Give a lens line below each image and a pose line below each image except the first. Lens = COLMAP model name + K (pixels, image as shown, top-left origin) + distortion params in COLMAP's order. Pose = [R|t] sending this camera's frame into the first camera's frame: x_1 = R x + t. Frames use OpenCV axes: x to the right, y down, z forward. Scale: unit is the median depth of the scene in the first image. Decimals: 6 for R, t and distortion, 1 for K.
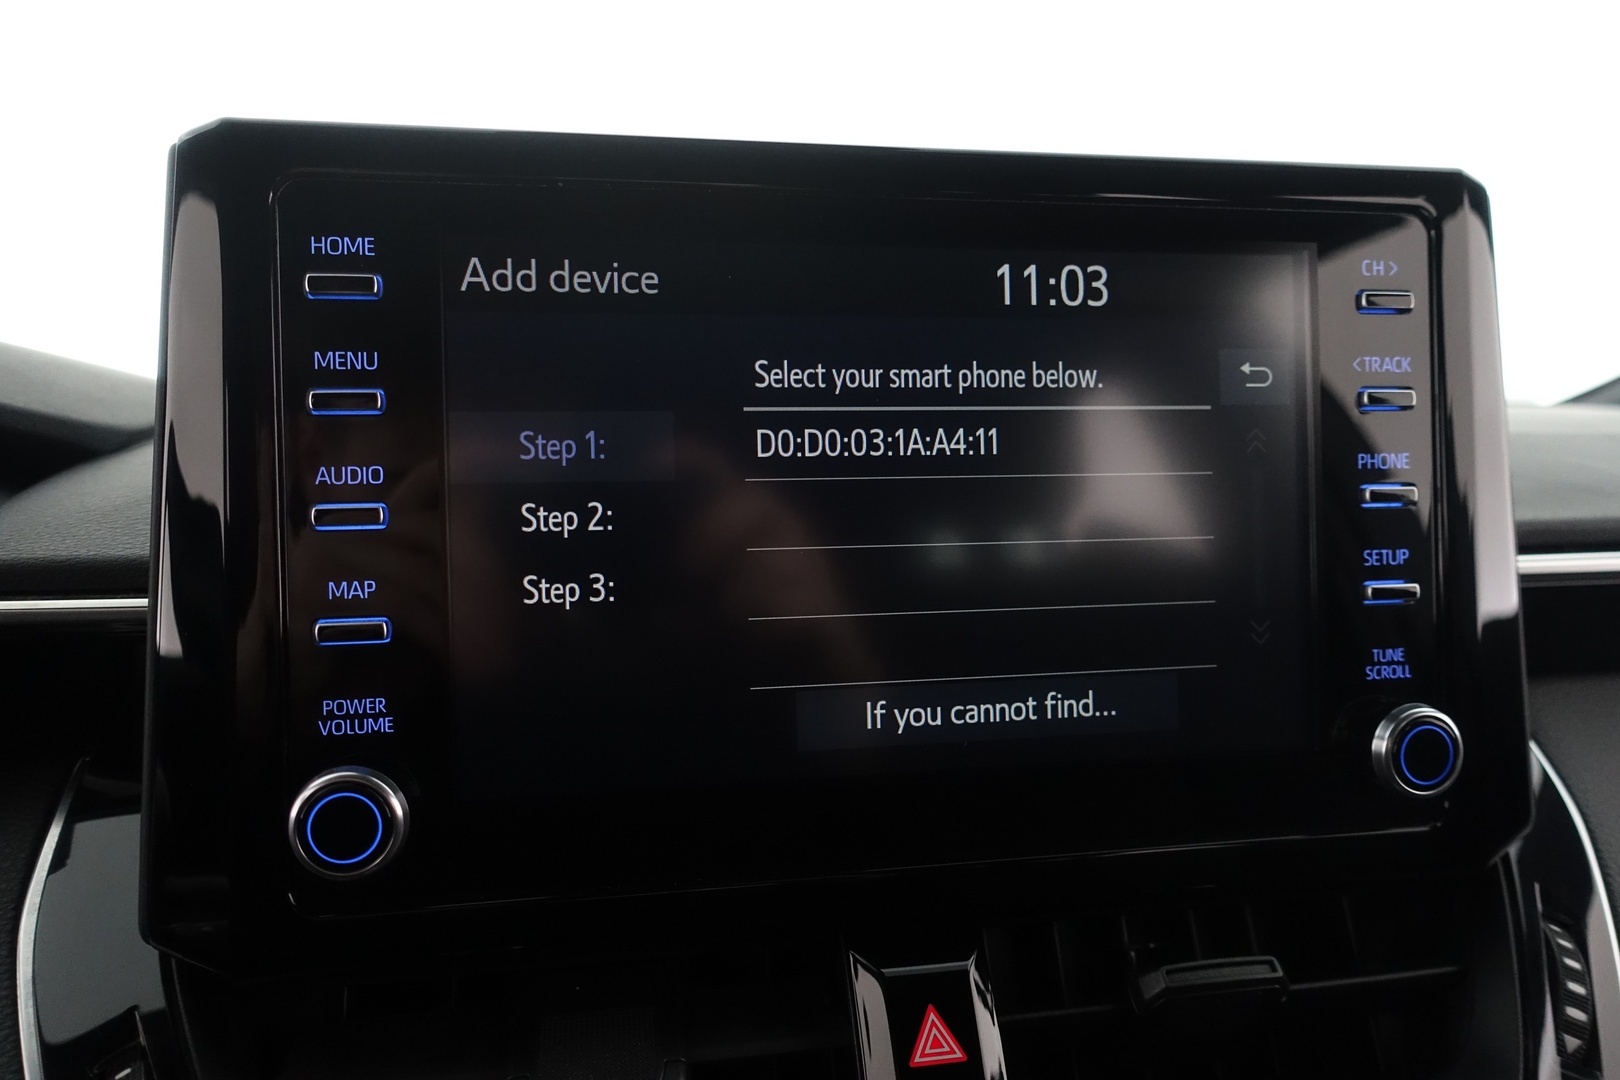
lens RADIAL K [[1118.5, 0, 810.0], [0, 1118.5, 540.0], [0, 0, 1]] dist [0.000380, 0.005705]
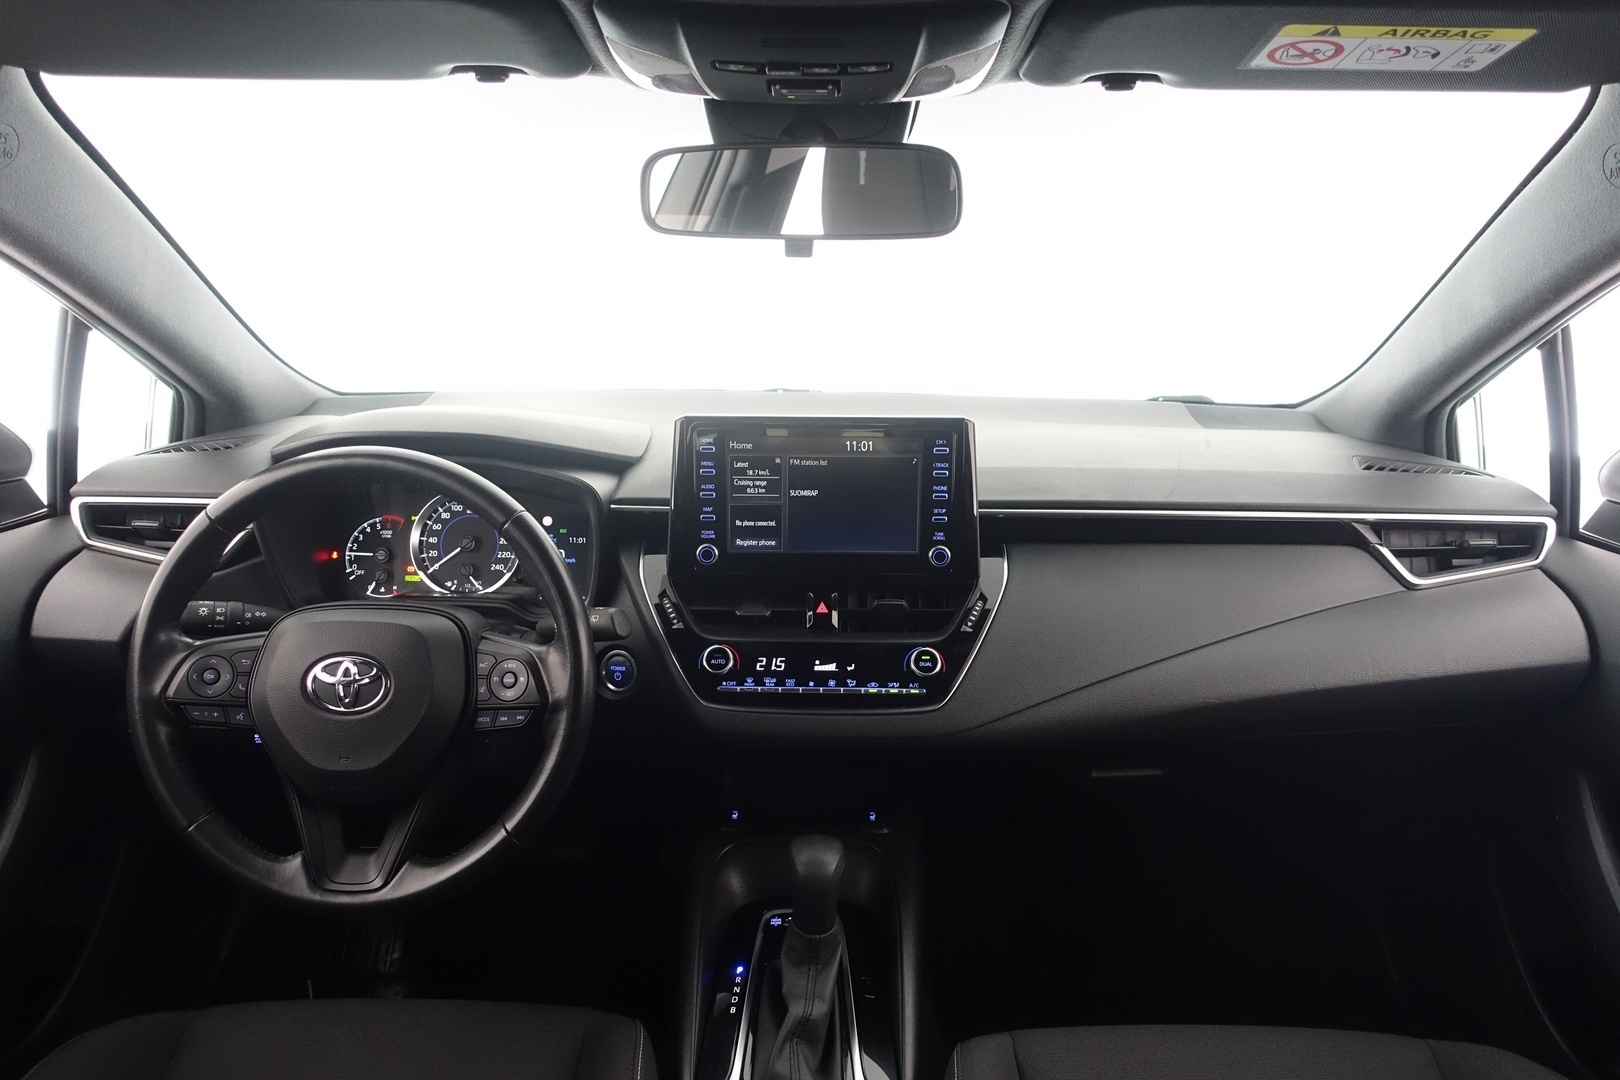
lens RADIAL K [[1118.5, 0, 810.0], [0, 1118.5, 540.0], [0, 0, 1]] dist [0.000380, 0.005705]
pose [[0.980014, 0.058079, -0.190260, 0.887607], [-0.031580, 0.989725, 0.139456, -0.472143], [0.196405, -0.130661, 0.971778, -3.369914]]
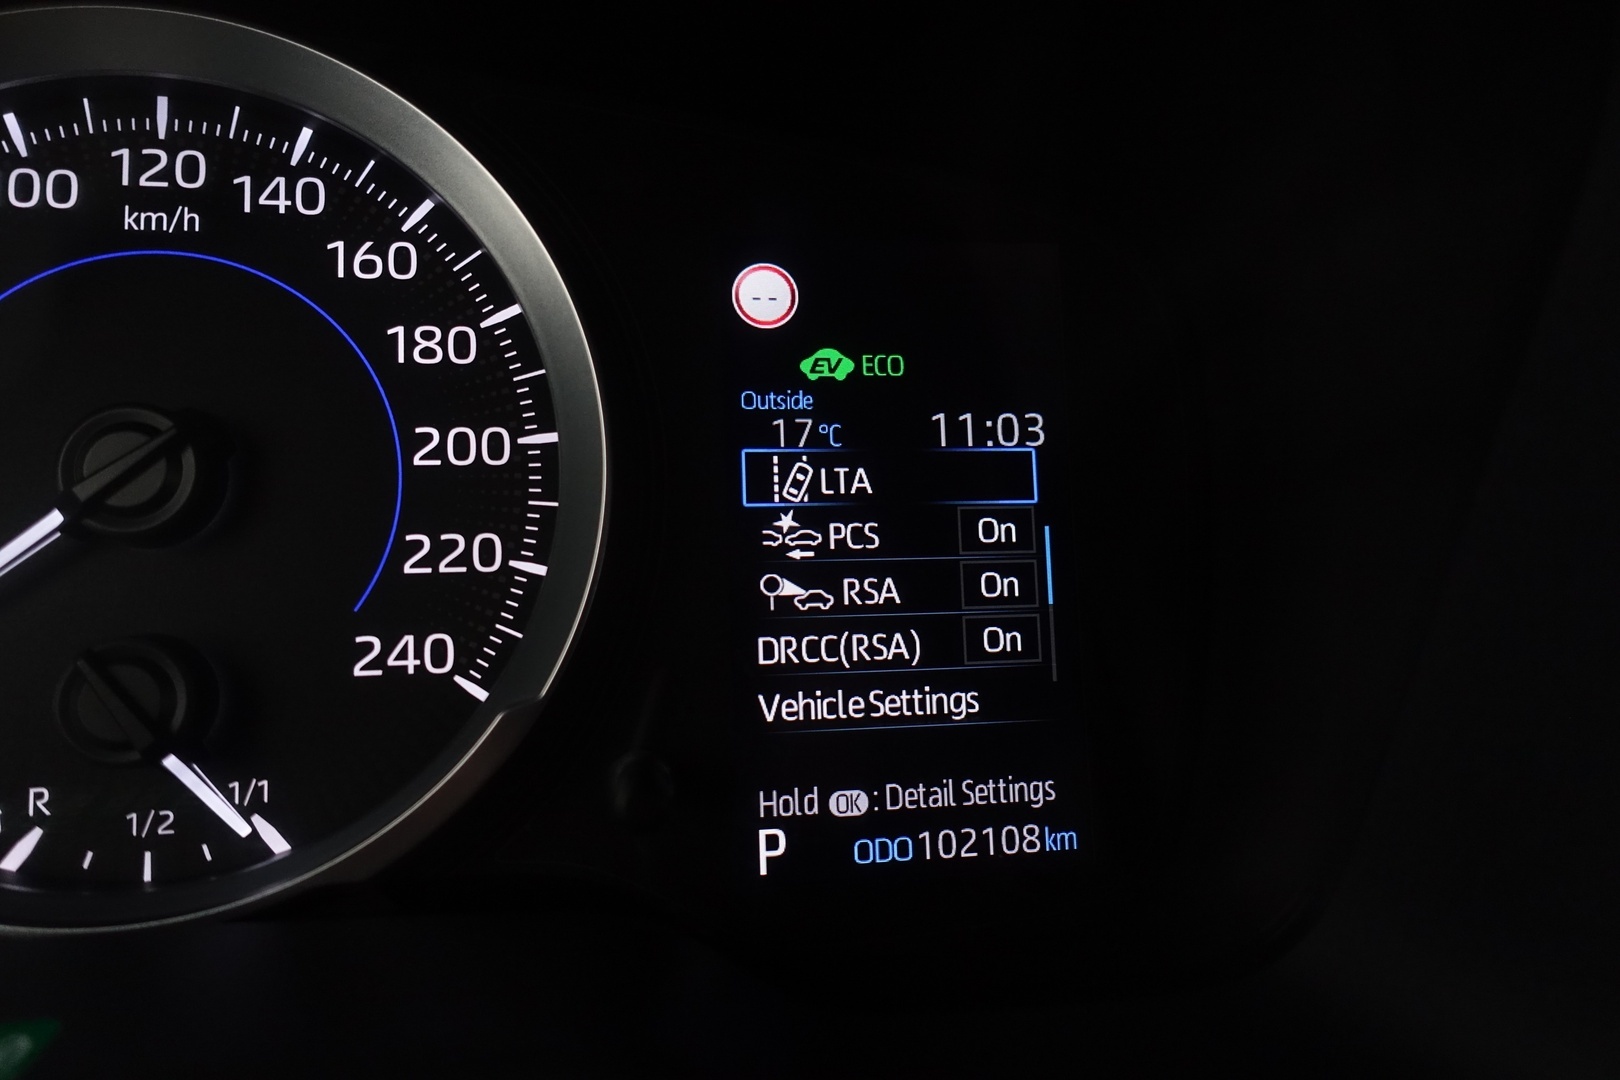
lens RADIAL K [[1118.5, 0, 810.0], [0, 1118.5, 540.0], [0, 0, 1]] dist [0.000380, 0.005705]
pose [[0.999653, 0.026075, -0.003634, -1.243701], [-0.025172, 0.987098, 0.158124, 0.235667], [0.007710, -0.157977, 0.987413, 0.677685]]
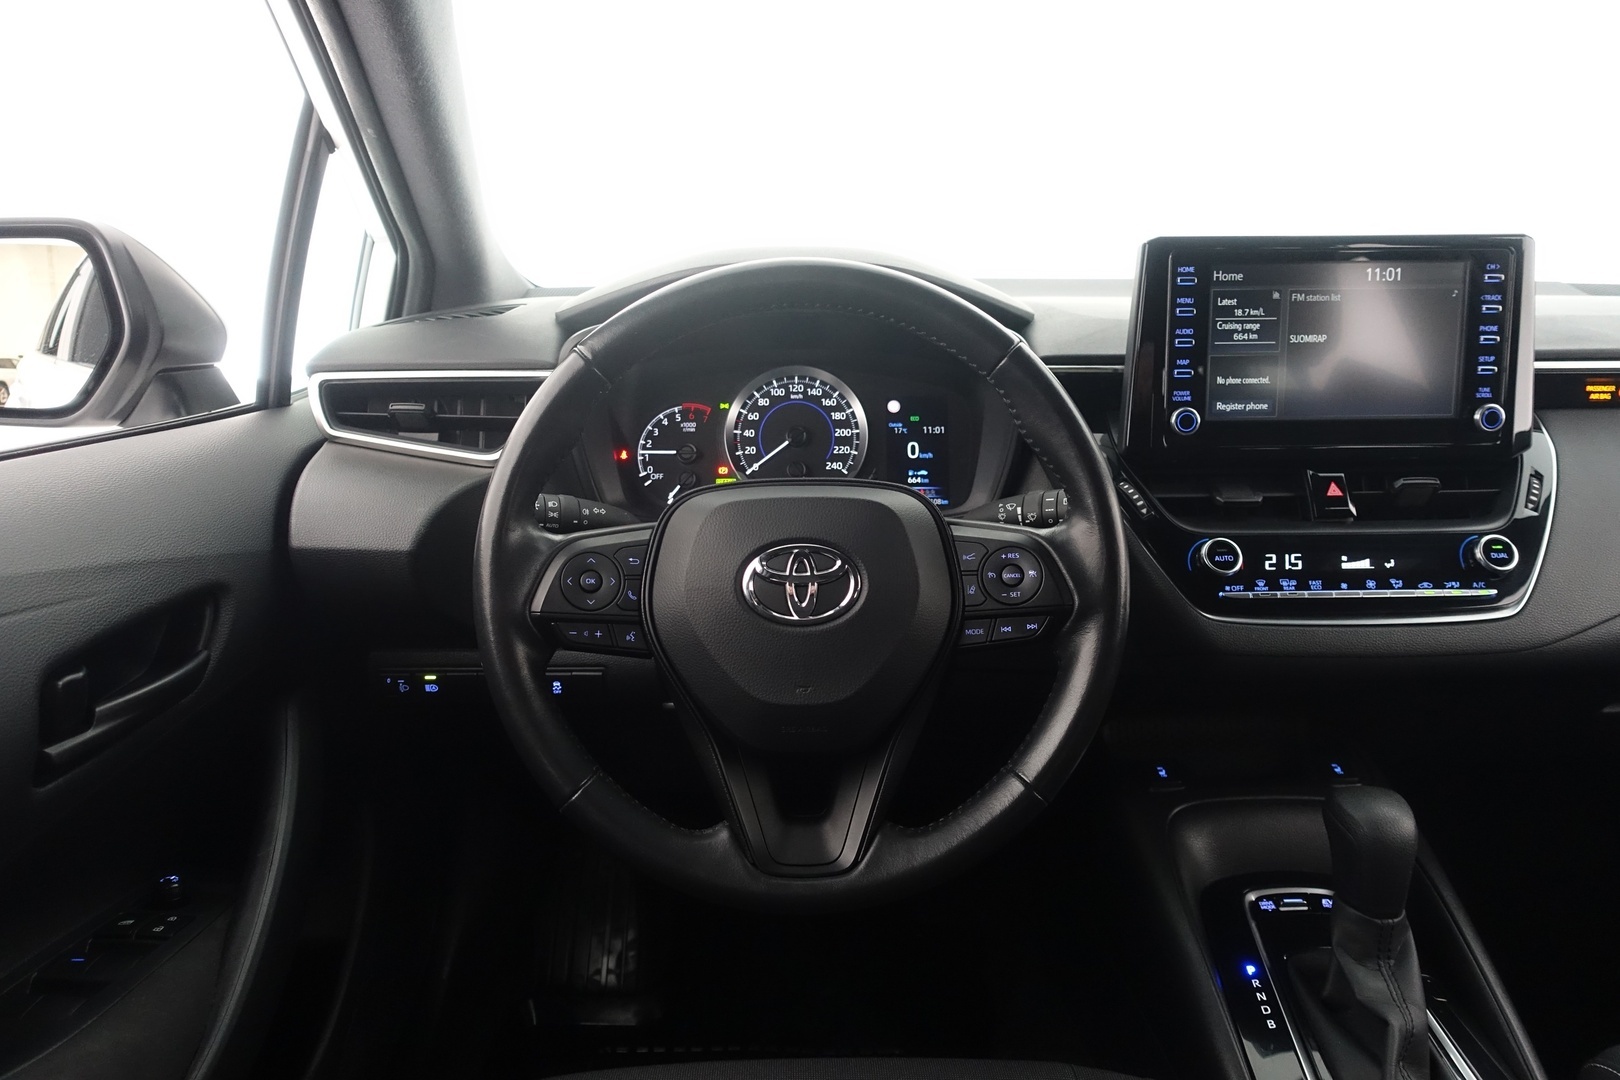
lens RADIAL K [[1118.5, 0, 810.0], [0, 1118.5, 540.0], [0, 0, 1]] dist [0.000380, 0.005705]
pose [[0.986309, 0.036751, -0.160761, -0.909677], [-0.014636, 0.990512, 0.136642, 0.125782], [0.164257, -0.132419, 0.977489, -2.660336]]
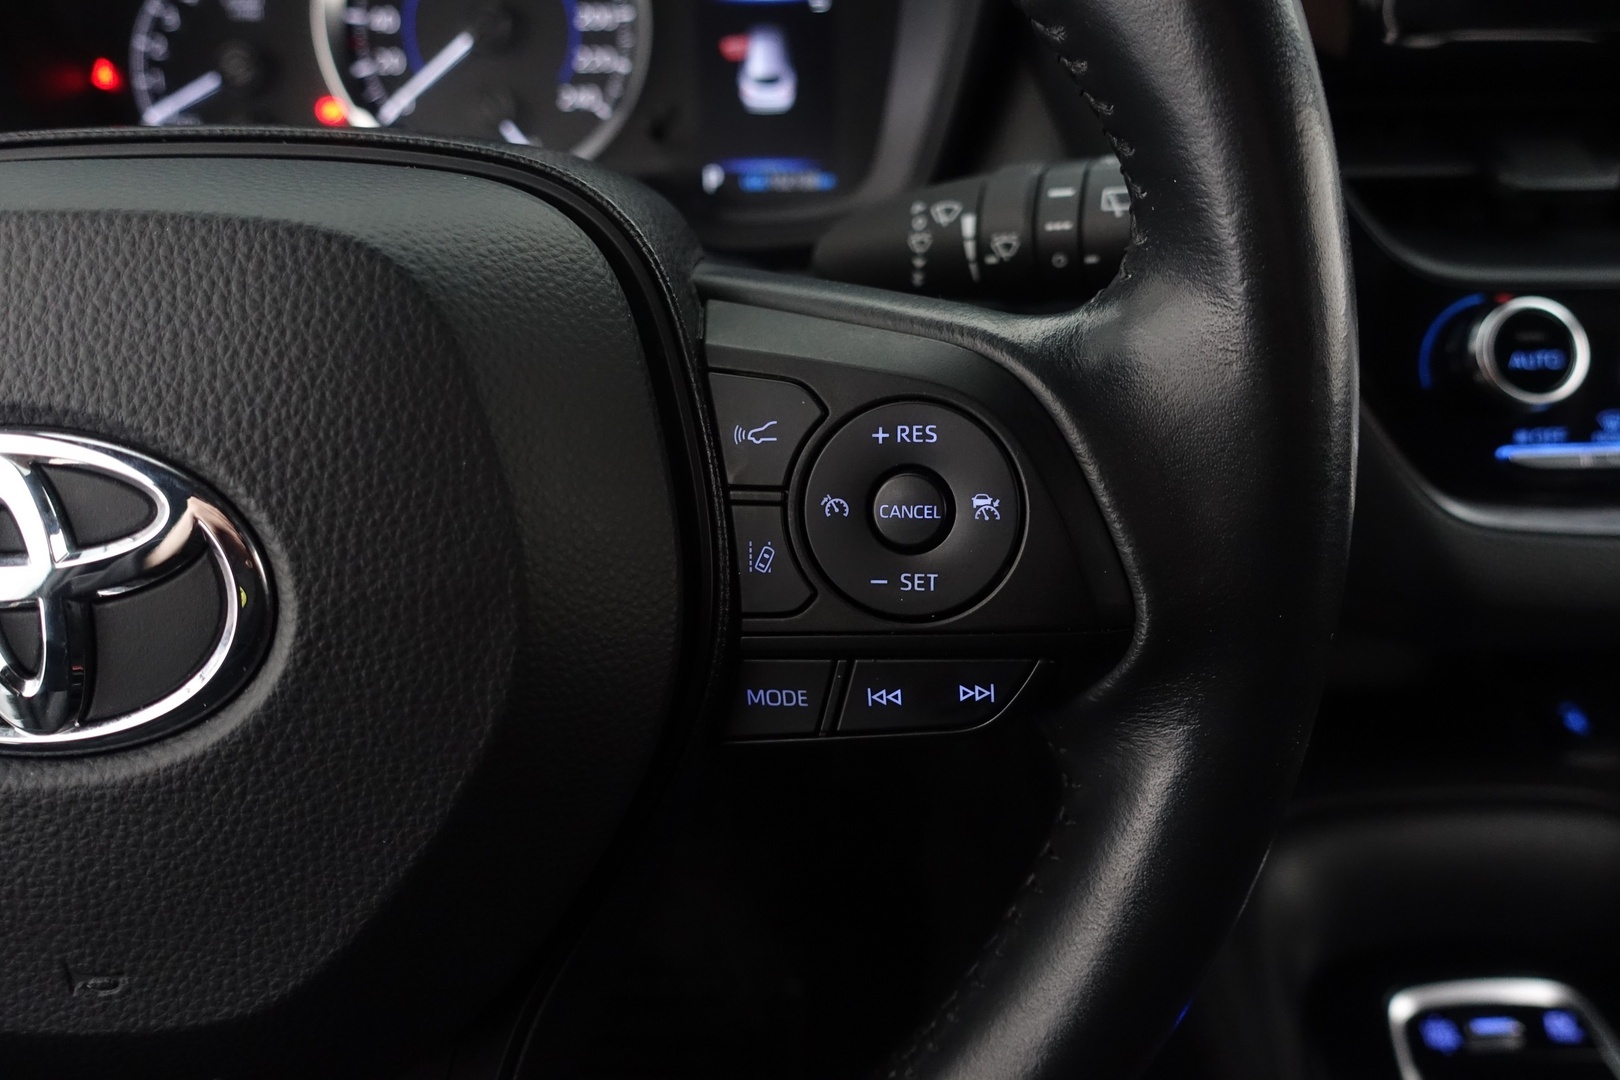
lens RADIAL K [[1087.9, 0, 812.4], [0, 1087.9, 546.1], [0, 0, 1]] dist [-0.000397, 0.000240]
pose [[0.988526, 0.074295, -0.131517, -0.824153], [-0.010123, 0.901307, 0.433063, 0.295773], [0.150711, -0.426763, 0.891717, -0.512227]]
